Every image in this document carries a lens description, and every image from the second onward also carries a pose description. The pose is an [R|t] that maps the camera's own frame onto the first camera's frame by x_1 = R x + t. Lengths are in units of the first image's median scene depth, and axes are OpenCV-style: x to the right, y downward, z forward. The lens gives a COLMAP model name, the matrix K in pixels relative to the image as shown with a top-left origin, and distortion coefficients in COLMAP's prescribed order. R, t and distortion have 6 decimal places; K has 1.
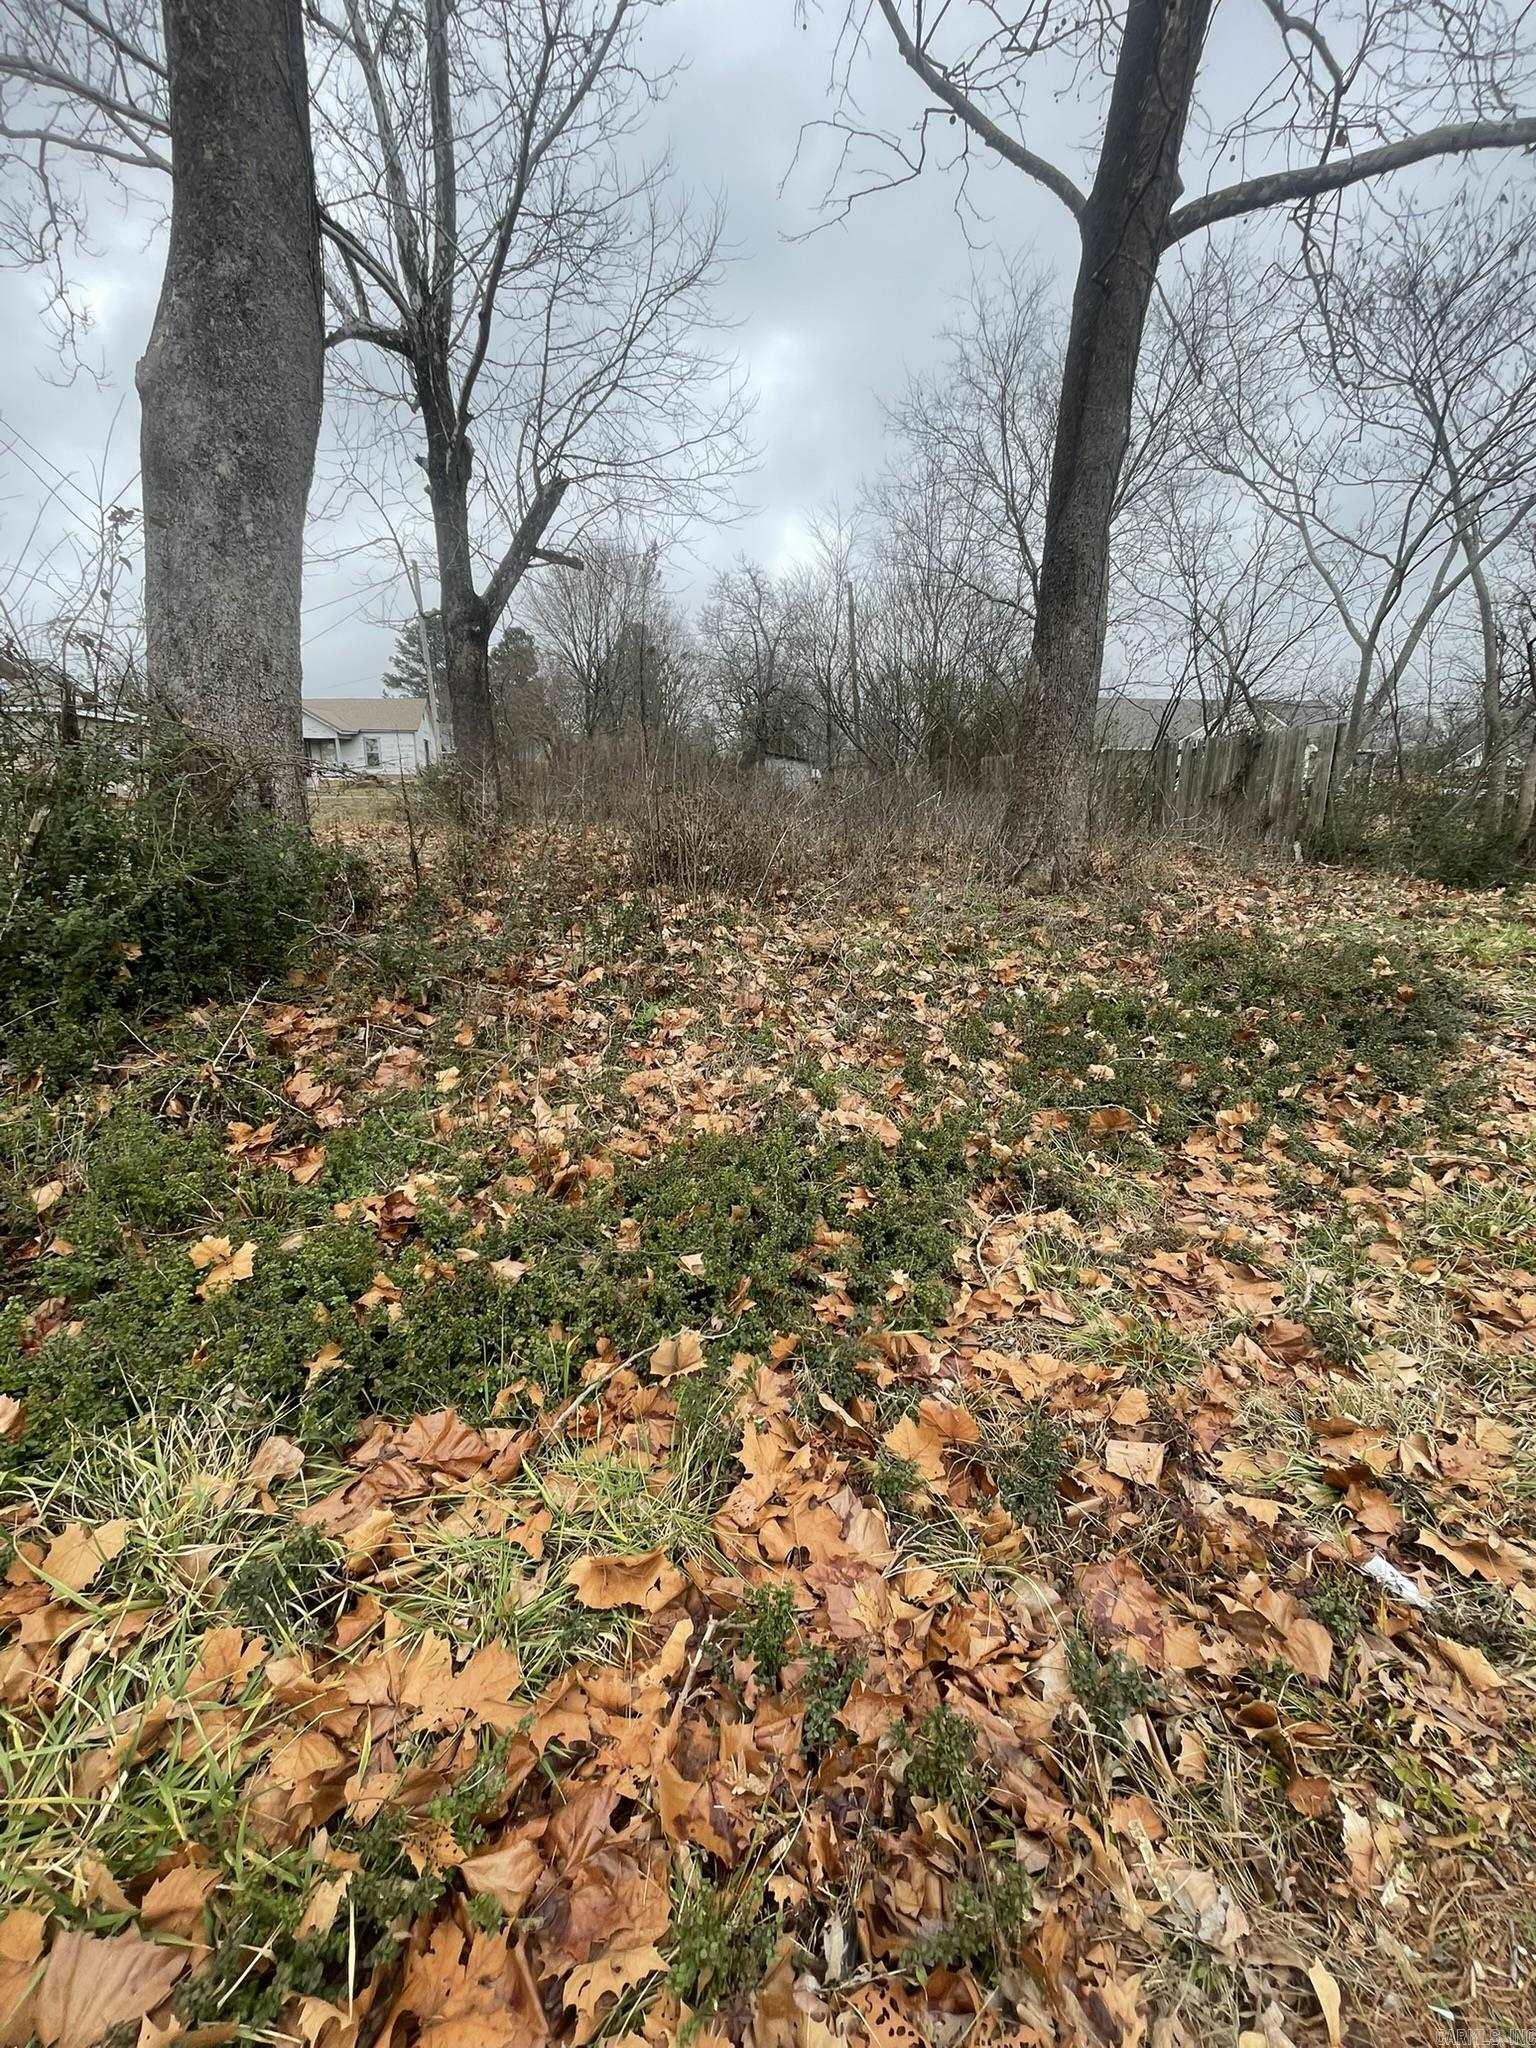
lens RADIAL K [[830.7, 0, 768.0], [0, 830.7, 1024.0], [0, 0, 1]] dist [-0.002887, 0.001065]
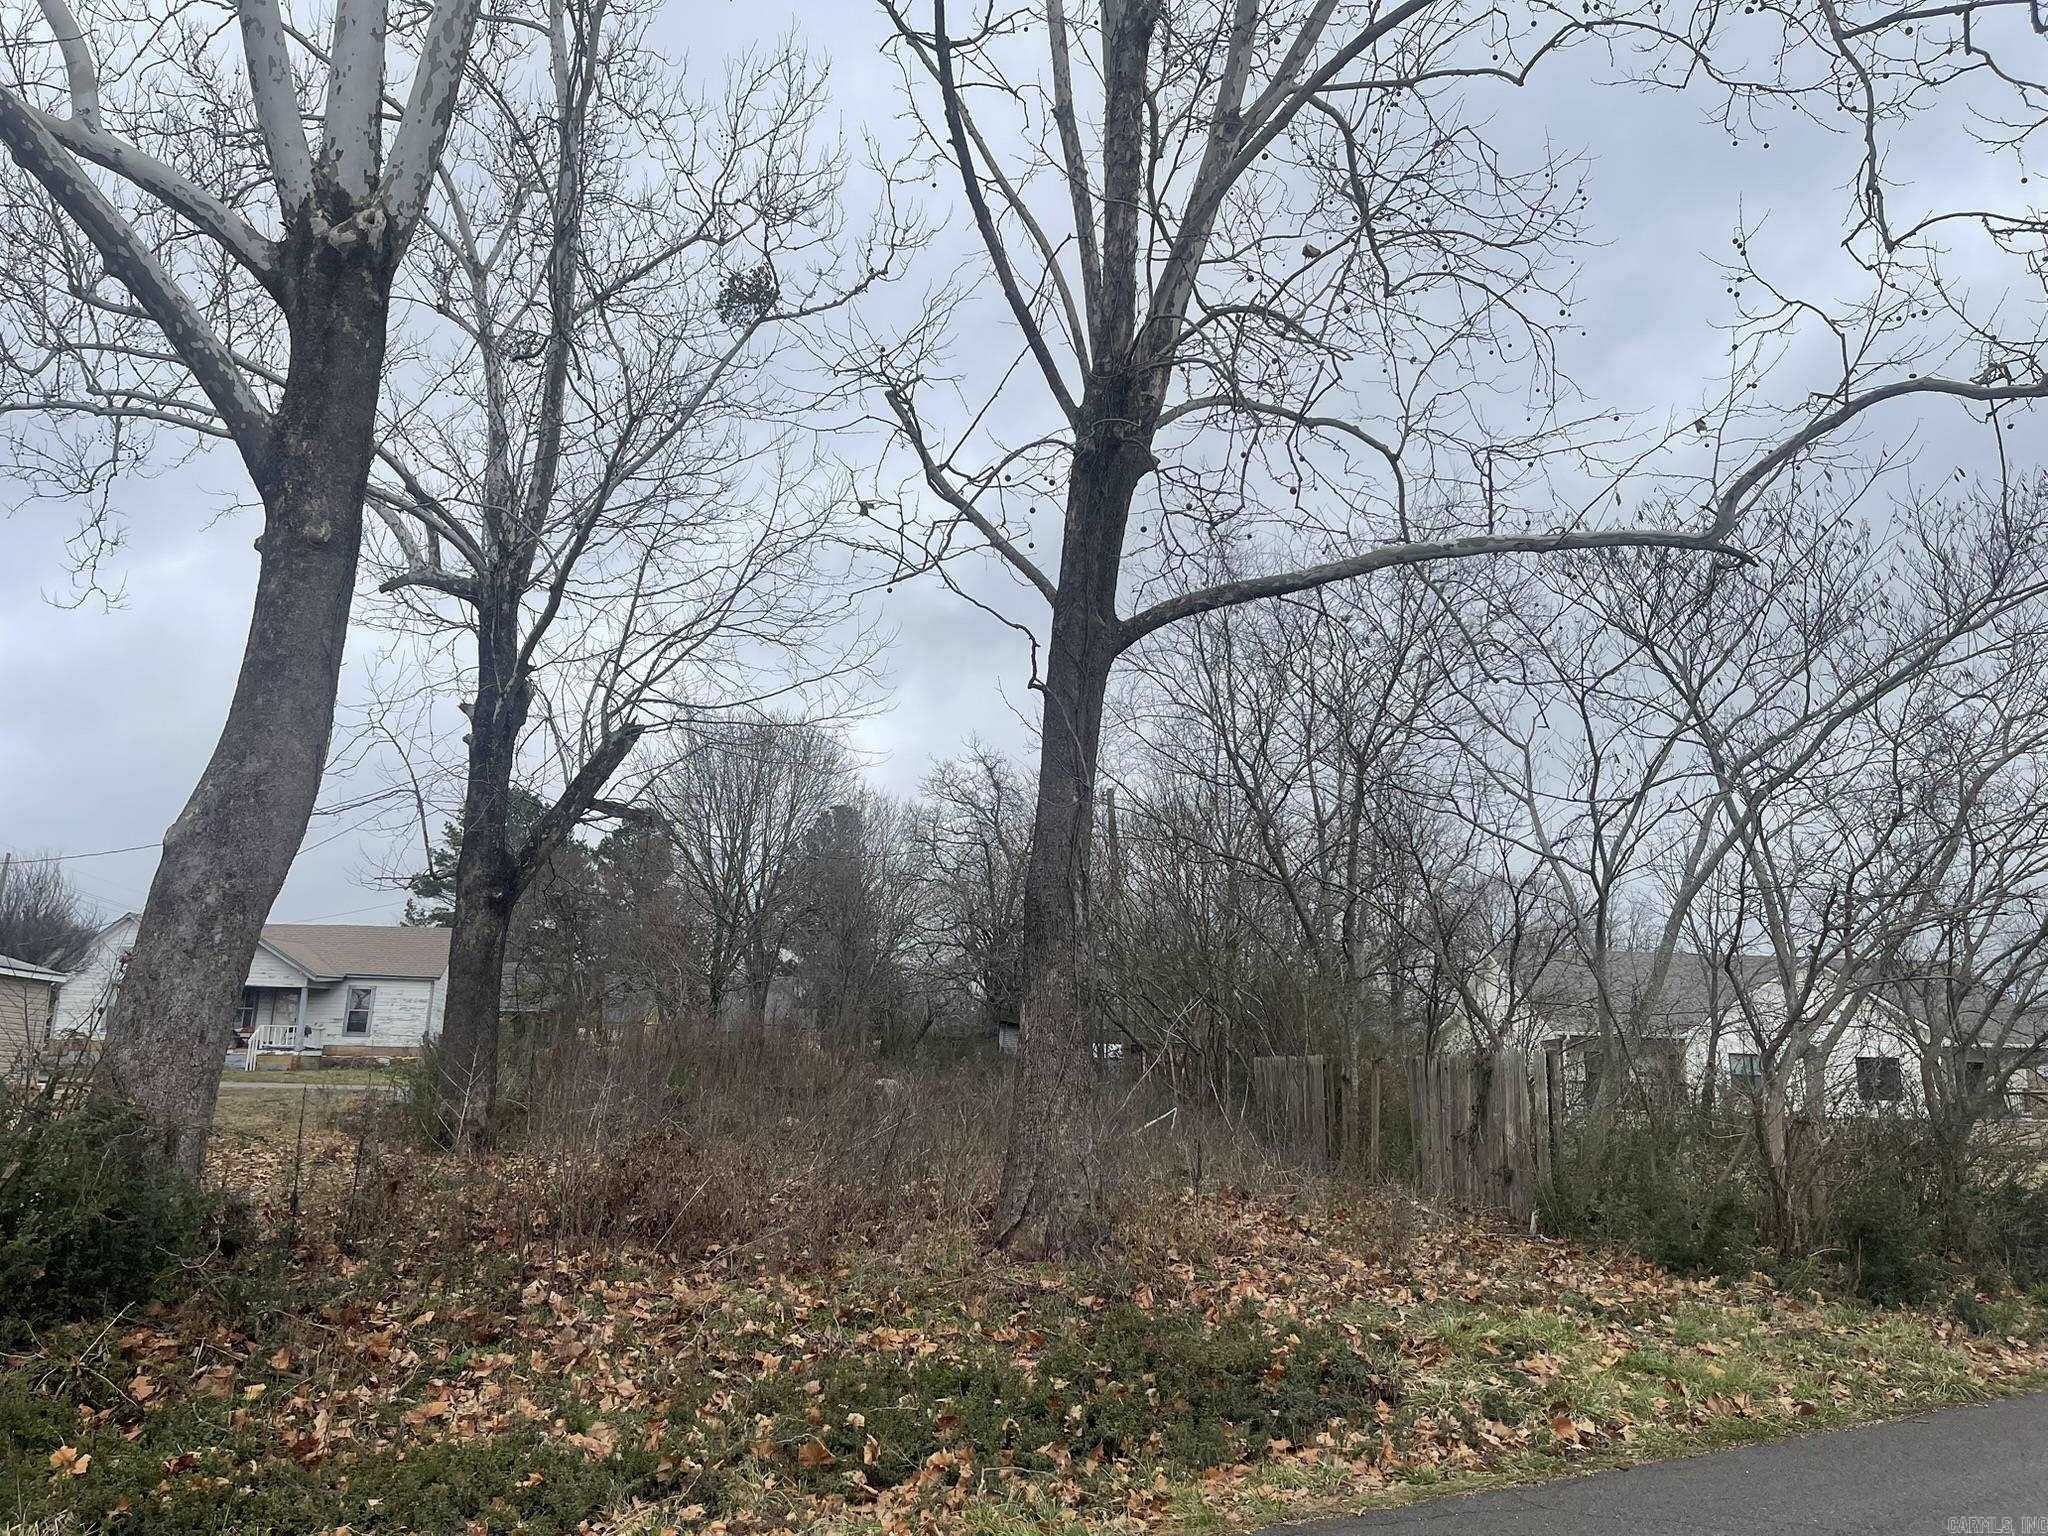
lens RADIAL K [[1507.0, 0, 986.7], [0, 1507.0, 764.7], [0, 0, 1]] dist [0.083754, -0.114837]
pose [[0.998861, 0.013873, -0.045647, 0.700387], [-0.033358, 0.887121, -0.460331, 0.224240], [0.034108, 0.461329, 0.886573, -1.239397]]
